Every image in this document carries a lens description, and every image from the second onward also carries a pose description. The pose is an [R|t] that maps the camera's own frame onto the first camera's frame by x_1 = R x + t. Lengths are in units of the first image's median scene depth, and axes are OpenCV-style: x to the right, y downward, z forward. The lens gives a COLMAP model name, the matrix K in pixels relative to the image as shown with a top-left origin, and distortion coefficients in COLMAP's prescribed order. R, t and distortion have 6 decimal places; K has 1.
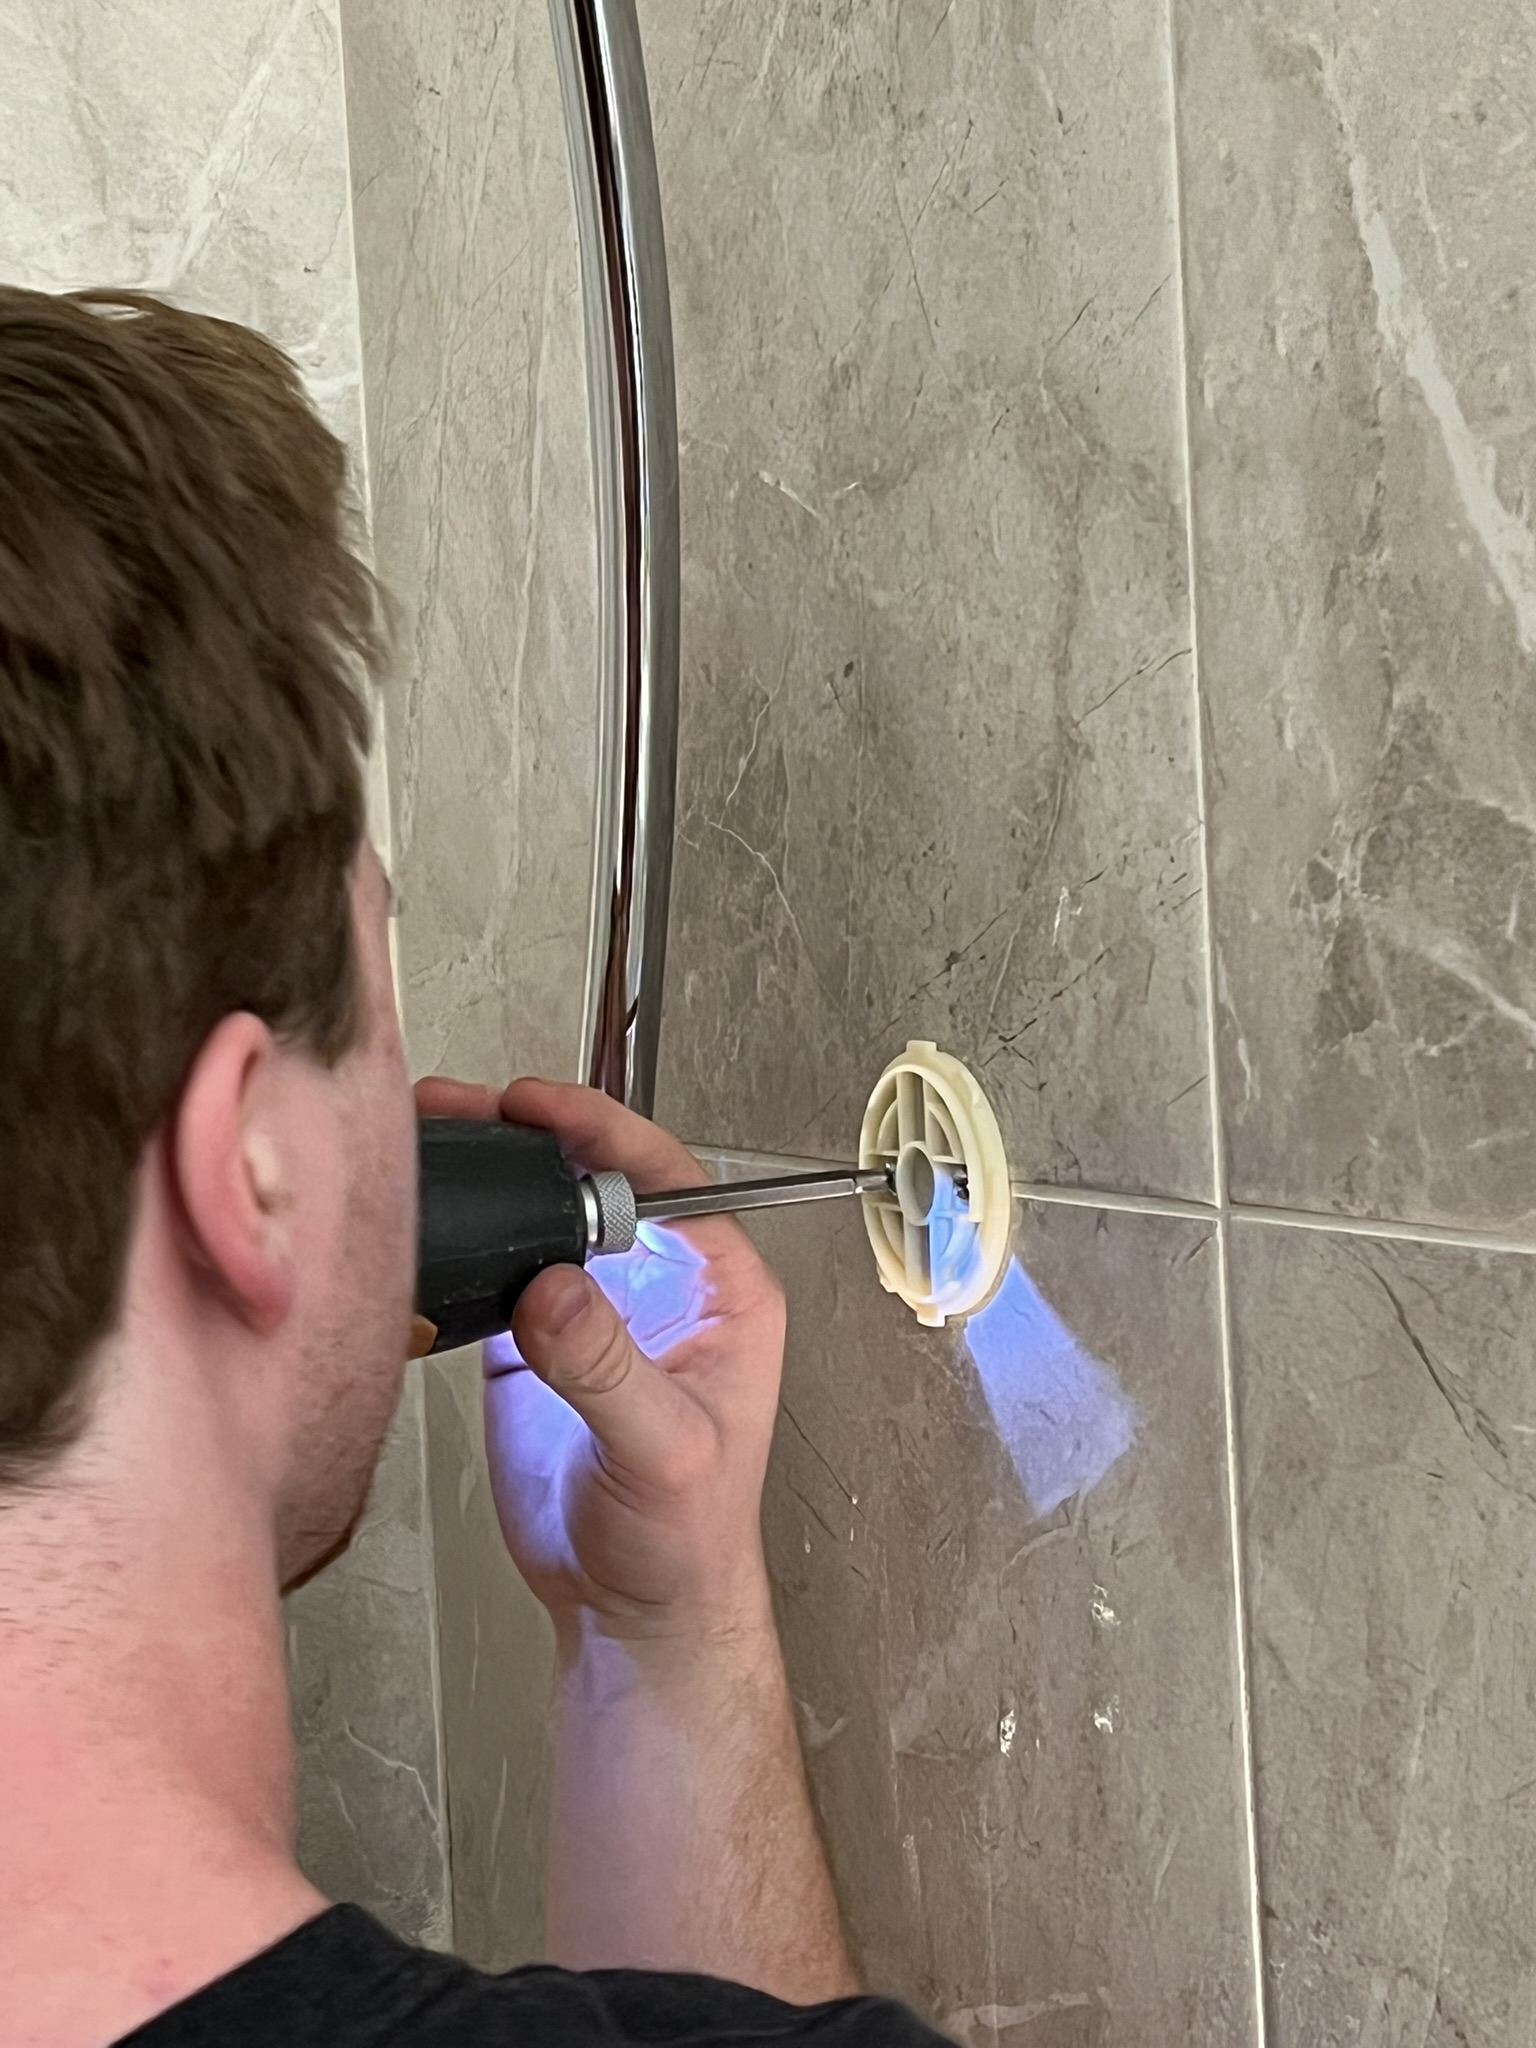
lens RADIAL K [[4098.5, 0, 767.4], [0, 4098.5, 1037.3], [0, 0, 1]] dist [0.214111, 0.000000]
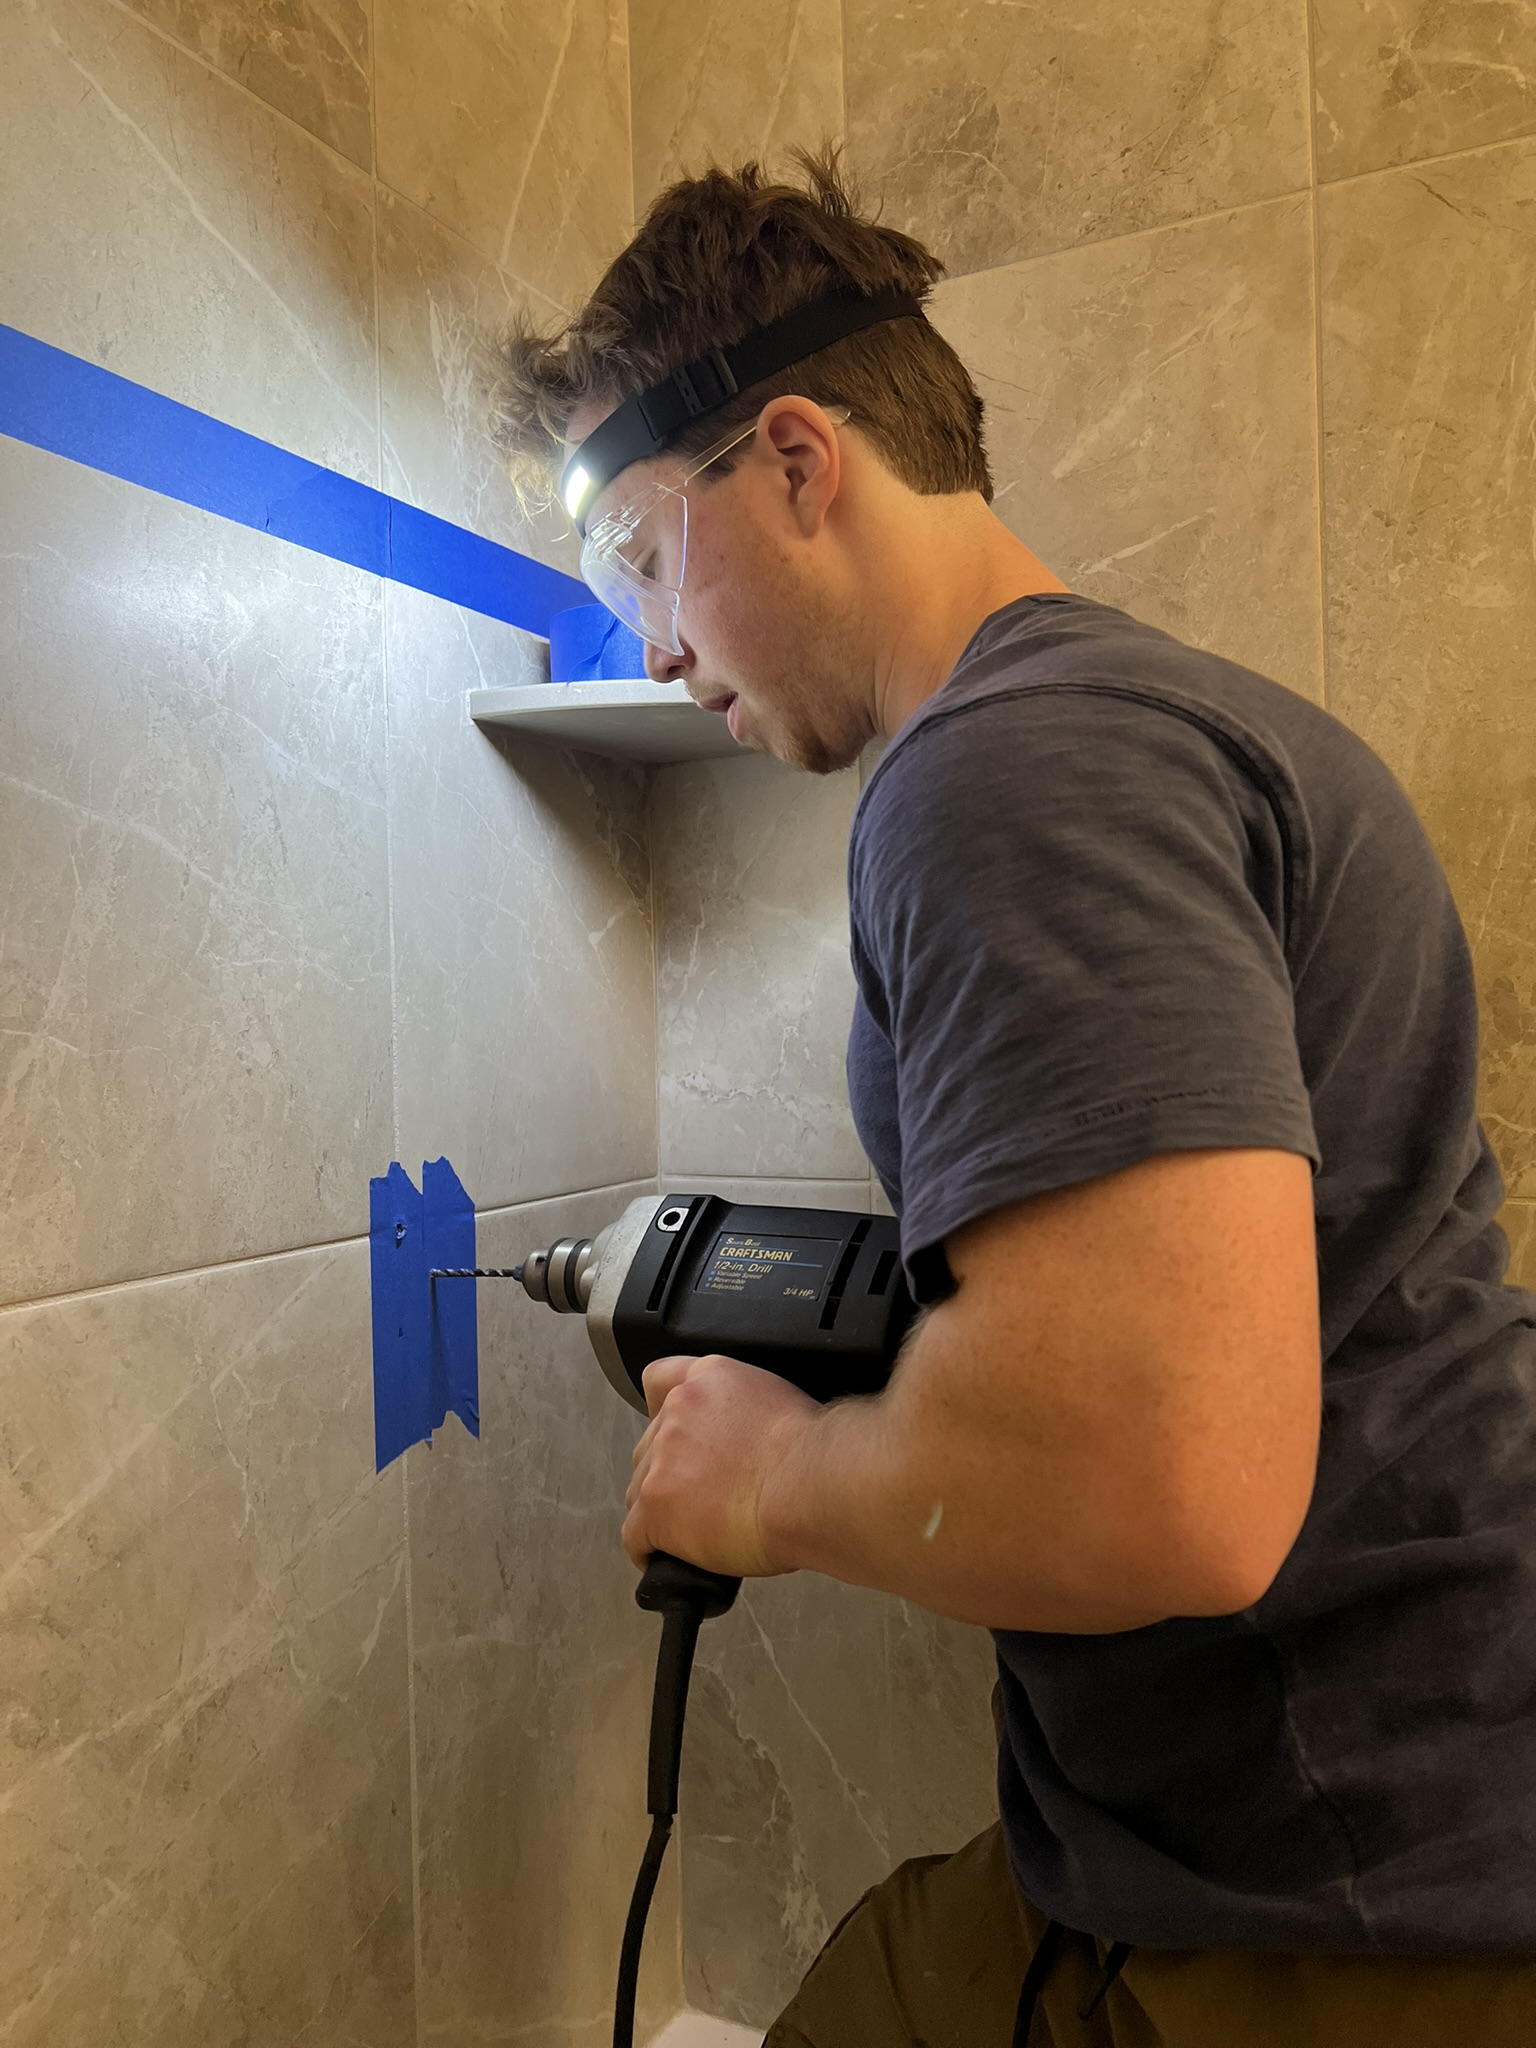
lens RADIAL K [[1540.2, 0, 768.9], [0, 1540.2, 1011.4], [0, 0, 1]] dist [0.059032, -0.069186]
pose [[0.799164, 0.034123, 0.600144, -0.813141], [0.016856, 0.996723, -0.079117, 0.685004], [-0.600877, 0.073344, 0.795969, 0.416688]]
